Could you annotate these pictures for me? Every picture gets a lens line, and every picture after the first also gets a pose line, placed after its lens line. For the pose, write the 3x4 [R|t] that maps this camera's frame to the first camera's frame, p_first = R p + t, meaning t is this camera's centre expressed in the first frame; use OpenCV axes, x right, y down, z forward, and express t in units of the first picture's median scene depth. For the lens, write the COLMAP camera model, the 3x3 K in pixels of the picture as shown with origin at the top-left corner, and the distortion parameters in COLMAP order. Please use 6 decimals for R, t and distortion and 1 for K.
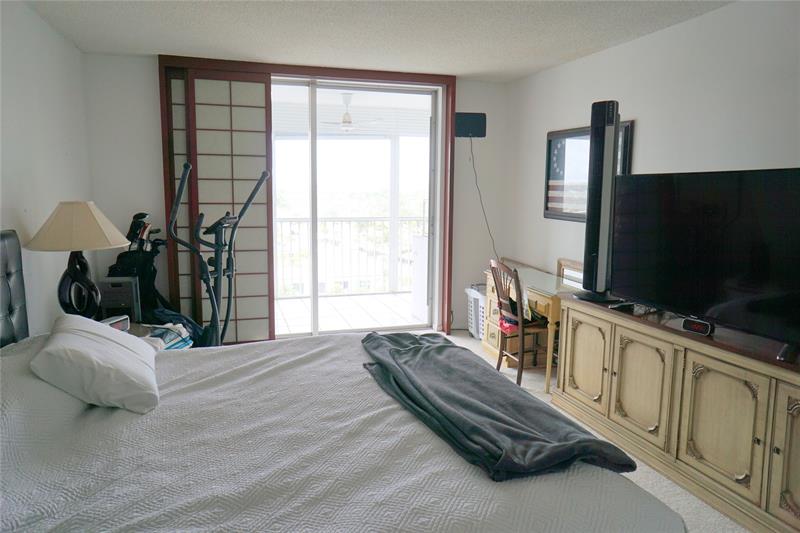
lens RADIAL K [[552.1, 0, 400.3], [0, 552.1, 262.8], [0, 0, 1]] dist [-0.013702, 0.004203]
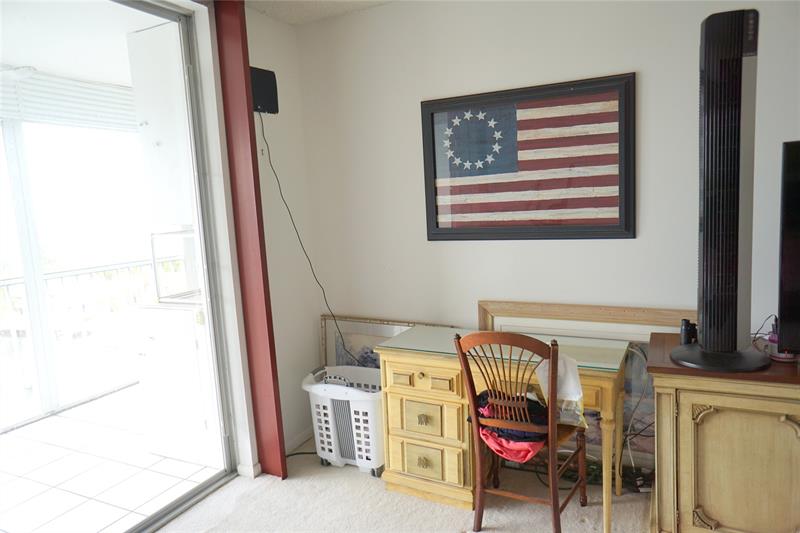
lens RADIAL K [[552.1, 0, 399.2], [0, 552.1, 266.8], [0, 0, 1]] dist [-0.013702, 0.004203]
pose [[0.714846, -0.146674, 0.683727, -0.220914], [0.170376, 0.984822, 0.033134, -0.091919], [-0.678209, 0.092805, 0.728986, 0.669975]]
